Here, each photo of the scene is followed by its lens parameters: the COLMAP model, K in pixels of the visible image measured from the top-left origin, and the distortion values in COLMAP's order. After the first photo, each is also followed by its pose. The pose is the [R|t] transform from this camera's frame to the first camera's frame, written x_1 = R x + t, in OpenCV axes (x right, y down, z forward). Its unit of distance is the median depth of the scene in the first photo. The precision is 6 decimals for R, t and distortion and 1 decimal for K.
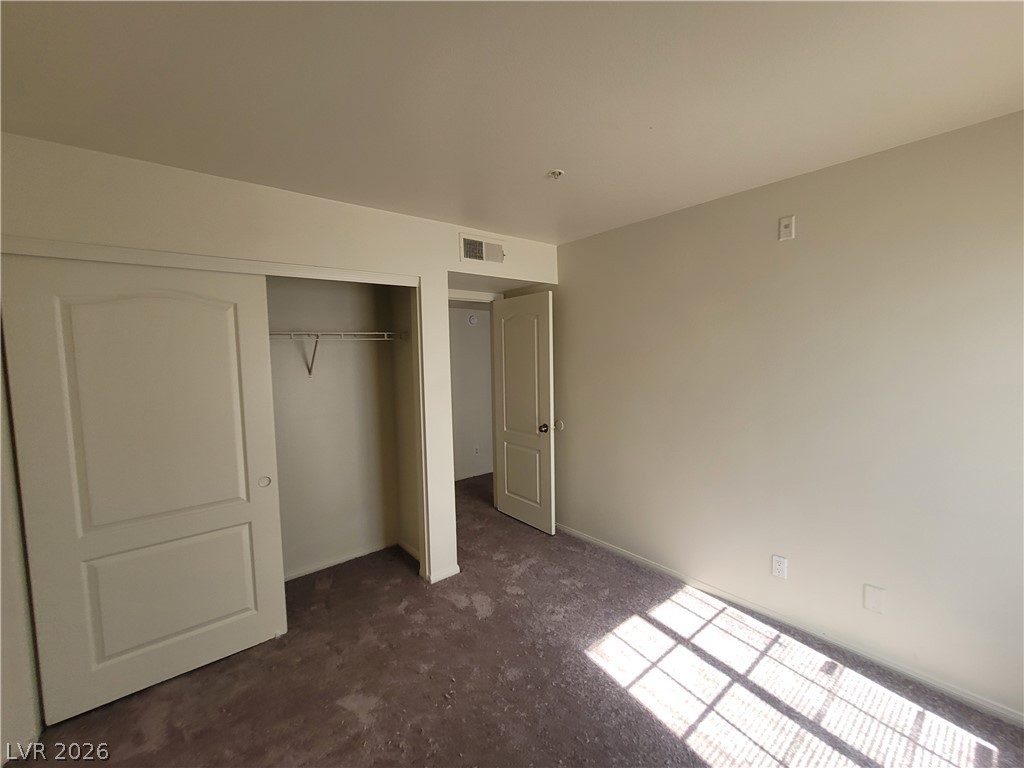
lens RADIAL K [[417.6, 0, 514.4], [0, 417.6, 379.8], [0, 0, 1]] dist [-0.008259, 0.000103]
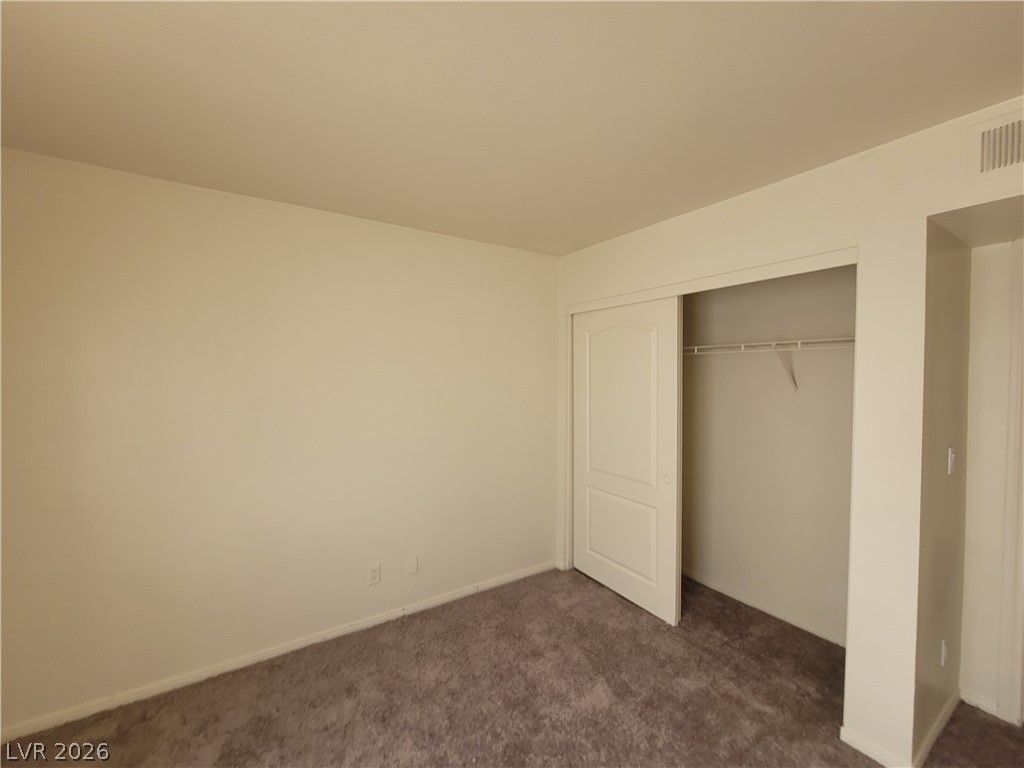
lens RADIAL K [[417.6, 0, 514.4], [0, 417.6, 379.8], [0, 0, 1]] dist [-0.008259, 0.000103]
pose [[-0.112102, 0.044292, -0.992709, 0.651085], [-0.064463, 0.996578, 0.051745, -0.064284], [0.991604, 0.069794, -0.108863, 0.806313]]
